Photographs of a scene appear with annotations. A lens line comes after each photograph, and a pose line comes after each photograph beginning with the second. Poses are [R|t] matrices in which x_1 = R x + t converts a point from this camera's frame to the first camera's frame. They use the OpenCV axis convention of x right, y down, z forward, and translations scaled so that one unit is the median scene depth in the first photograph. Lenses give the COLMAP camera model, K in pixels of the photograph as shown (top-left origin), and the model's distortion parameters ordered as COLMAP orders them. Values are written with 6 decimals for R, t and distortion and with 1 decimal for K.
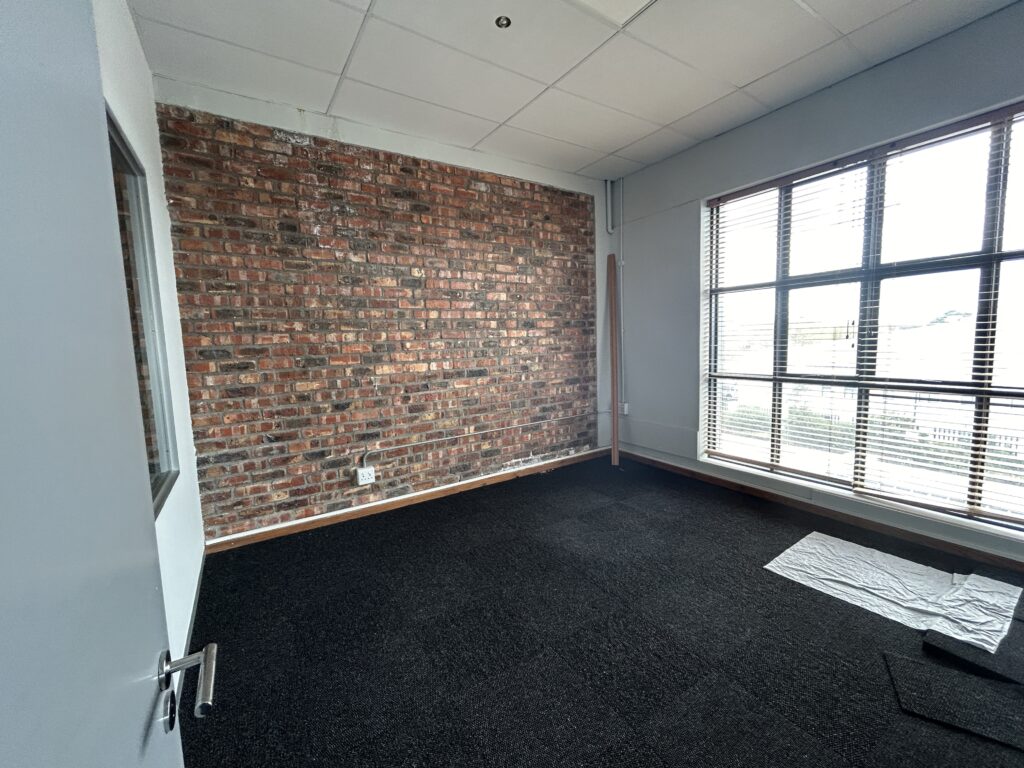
lens RADIAL K [[419.4, 0, 510.8], [0, 419.4, 379.5], [0, 0, 1]] dist [0.002422, 0.000863]
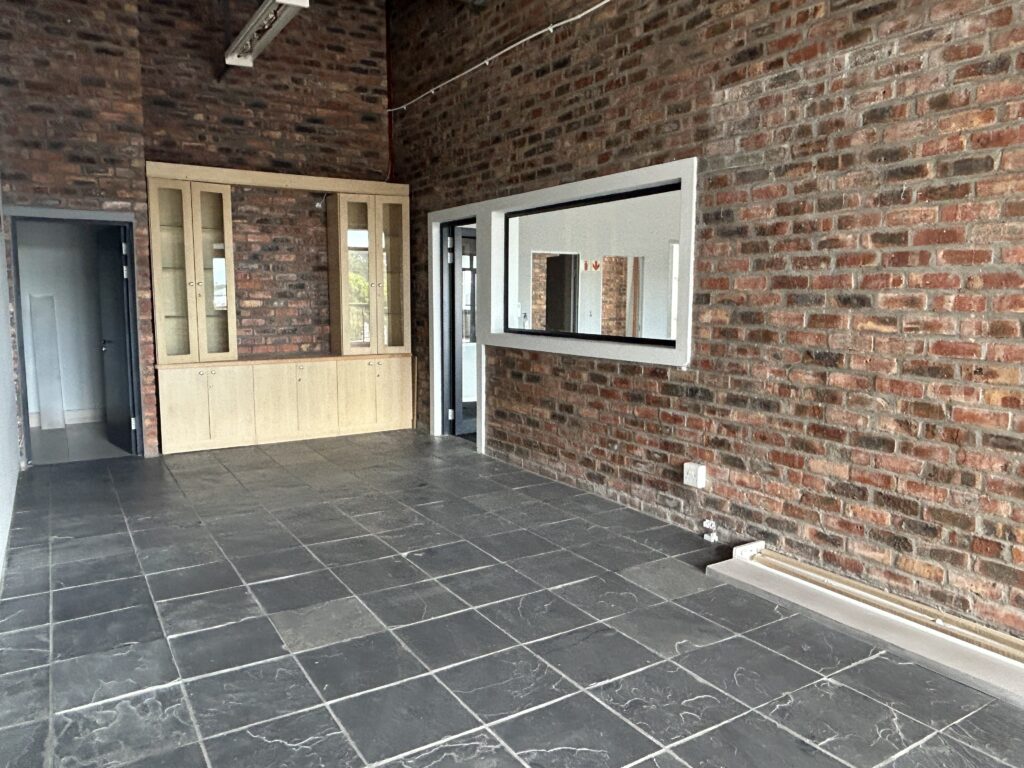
lens RADIAL K [[718.5, 0, 511.6], [0, 718.5, 384.0], [0, 0, 1]] dist [-0.010276, -0.004896]
pose [[0.999305, 0.037124, -0.003221, -0.383790], [-0.037045, 0.999076, 0.021772, 0.318629], [0.004026, -0.021637, 0.999758, -2.988879]]
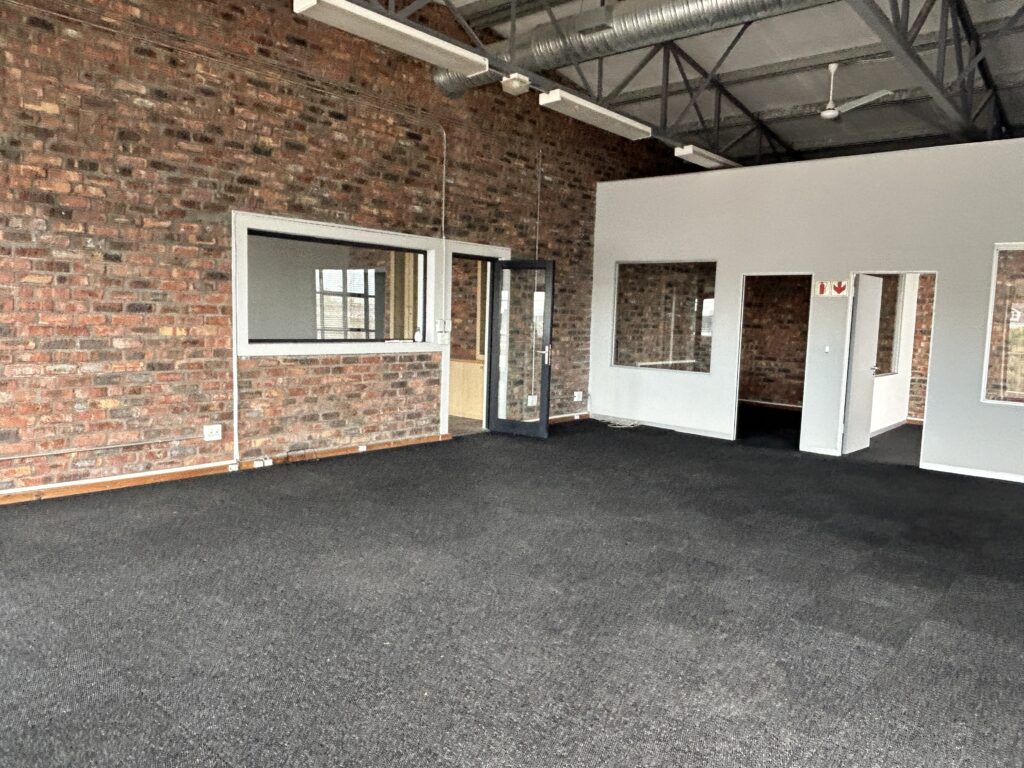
lens RADIAL K [[718.5, 0, 510.7], [0, 718.5, 384.8], [0, 0, 1]] dist [-0.010276, -0.004896]
pose [[0.274602, 0.132929, -0.952325, 1.806927], [-0.137561, 0.985642, 0.097914, 0.112220], [0.951667, 0.104116, 0.288945, -1.665399]]
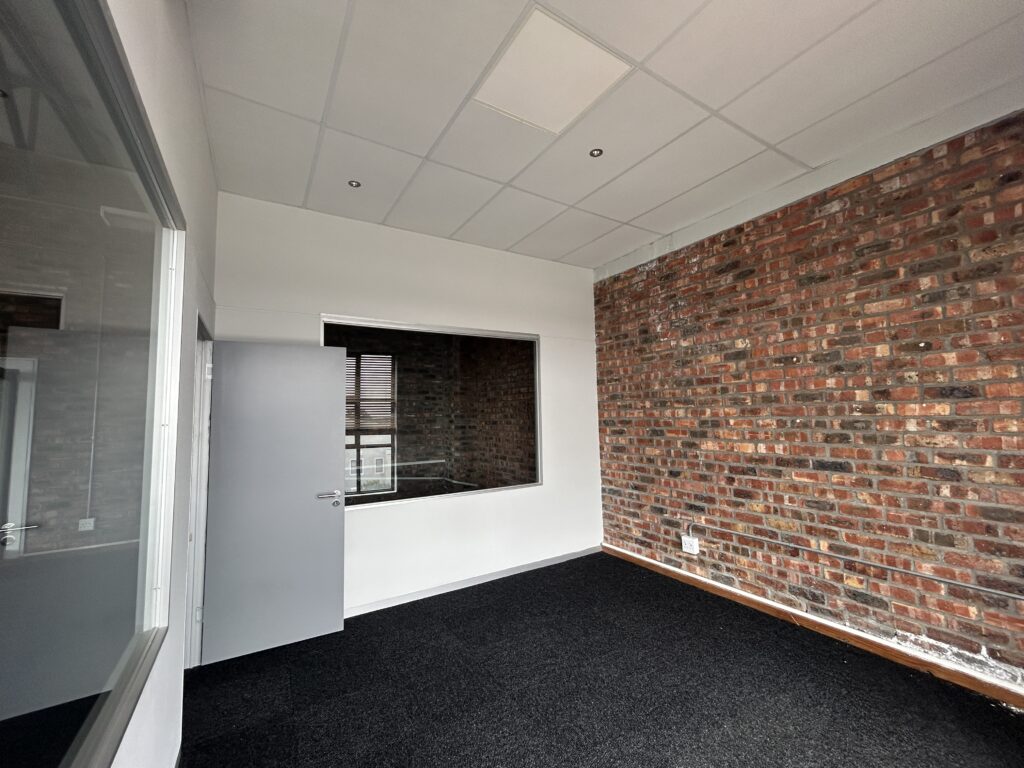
lens RADIAL K [[419.4, 0, 510.6], [0, 419.4, 382.5], [0, 0, 1]] dist [0.002422, 0.000863]
pose [[-0.022464, -0.046836, -0.998650, 0.704287], [-0.078478, 0.995902, -0.044941, -0.089243], [0.996663, 0.077363, -0.026048, 0.528794]]
